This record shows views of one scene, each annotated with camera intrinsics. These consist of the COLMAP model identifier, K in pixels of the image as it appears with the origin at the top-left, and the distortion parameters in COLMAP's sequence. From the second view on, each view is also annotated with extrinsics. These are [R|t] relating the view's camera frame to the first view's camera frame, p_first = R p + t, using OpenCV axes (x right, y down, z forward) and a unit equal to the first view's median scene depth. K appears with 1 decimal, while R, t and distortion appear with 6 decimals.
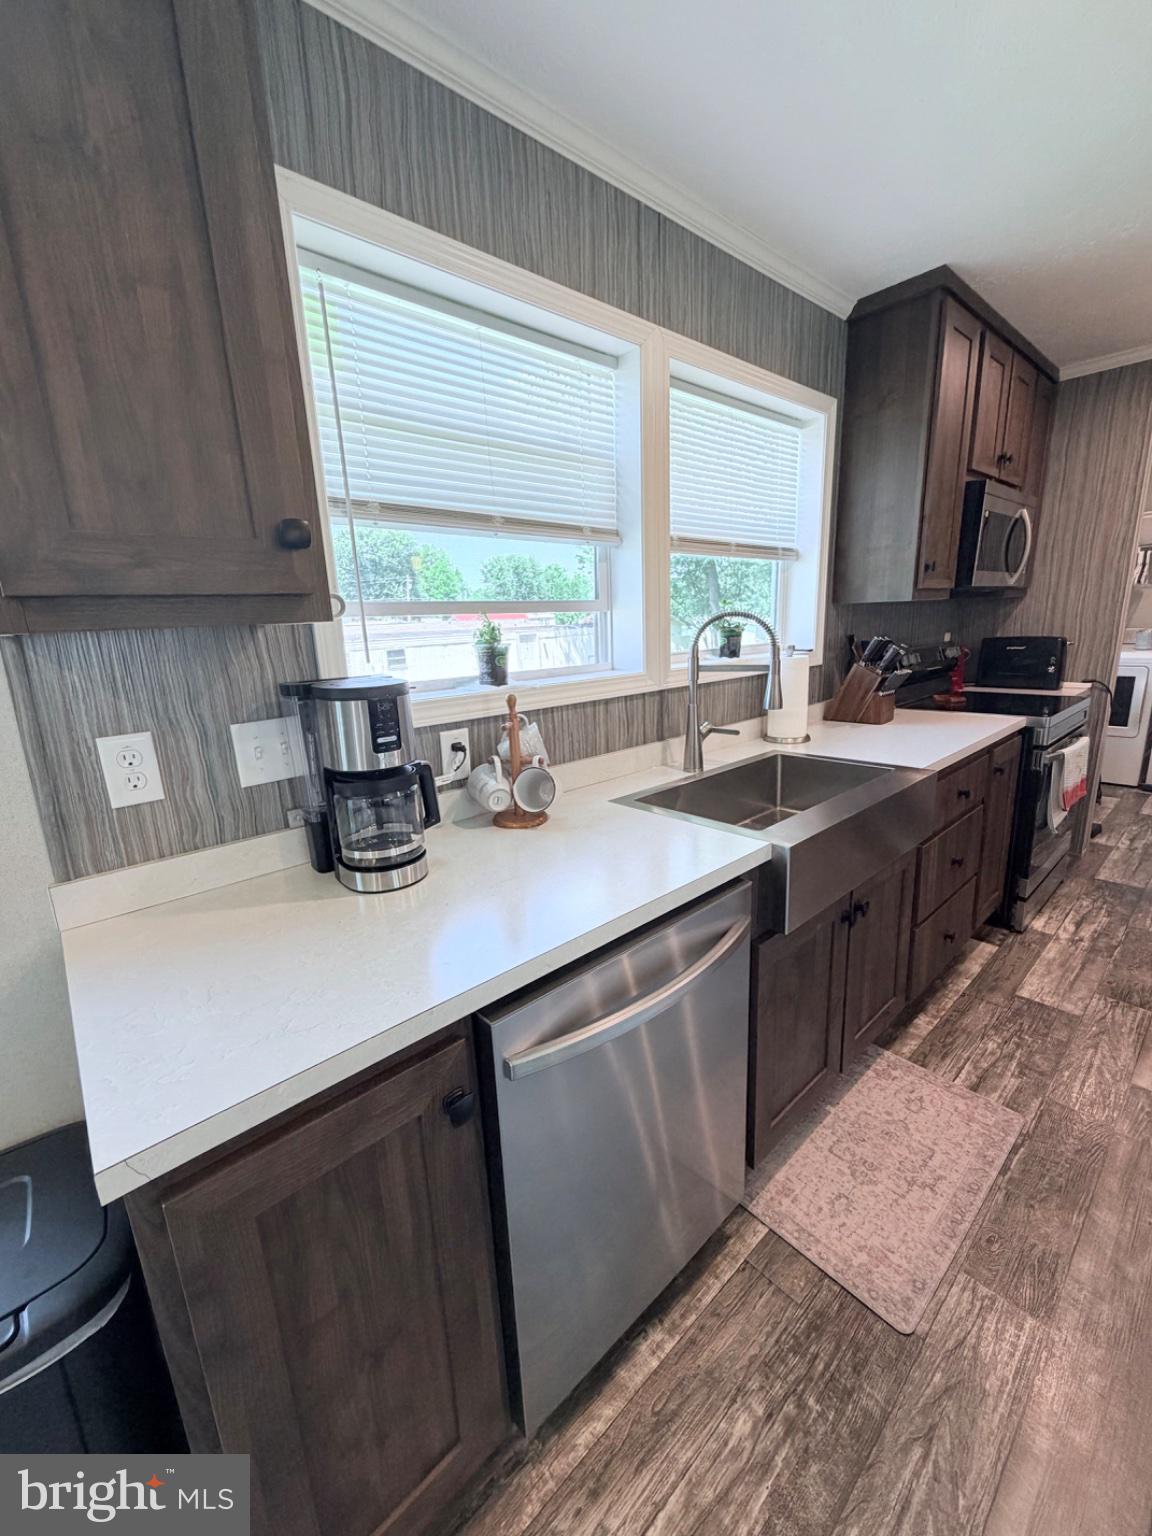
lens RADIAL K [[613.6, 0, 577.9], [0, 613.6, 763.6], [0, 0, 1]] dist [0.000144, 0.000046]
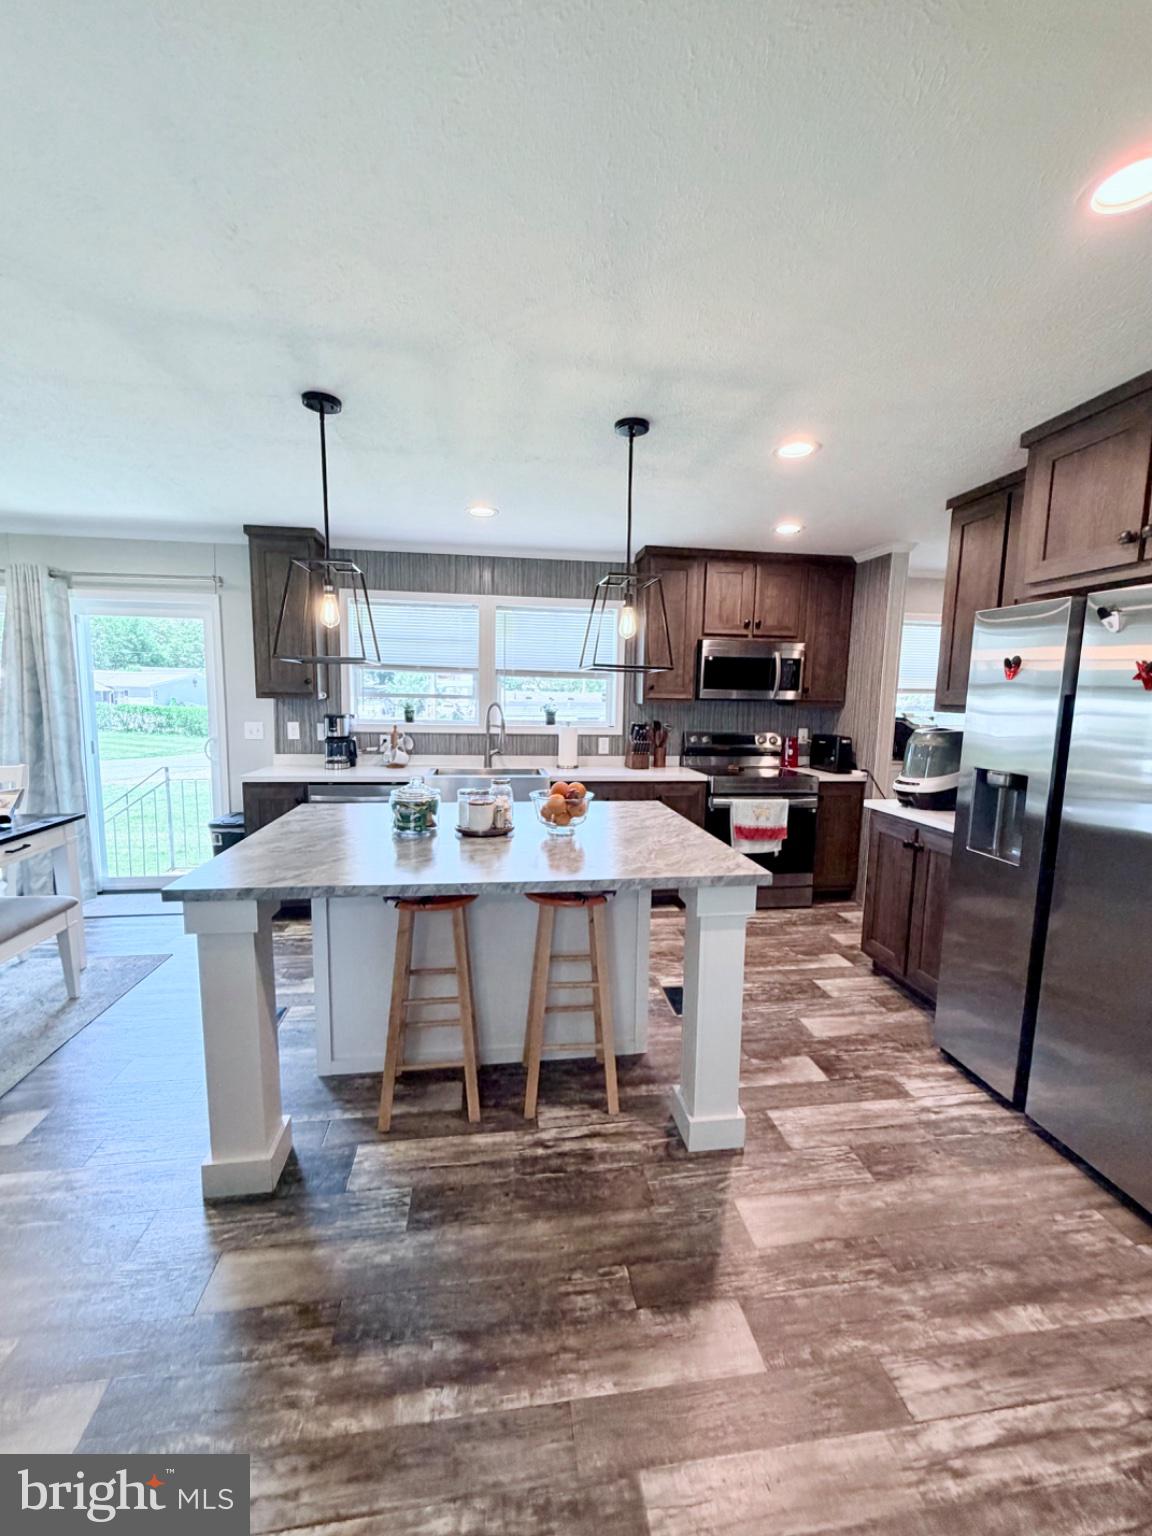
lens RADIAL K [[613.6, 0, 577.7], [0, 613.6, 764.5], [0, 0, 1]] dist [0.000144, 0.000046]
pose [[0.832571, 0.119672, -0.540836, 1.928018], [-0.178445, 0.982277, -0.057349, 0.079302], [0.524388, 0.144257, 0.839171, -0.882825]]
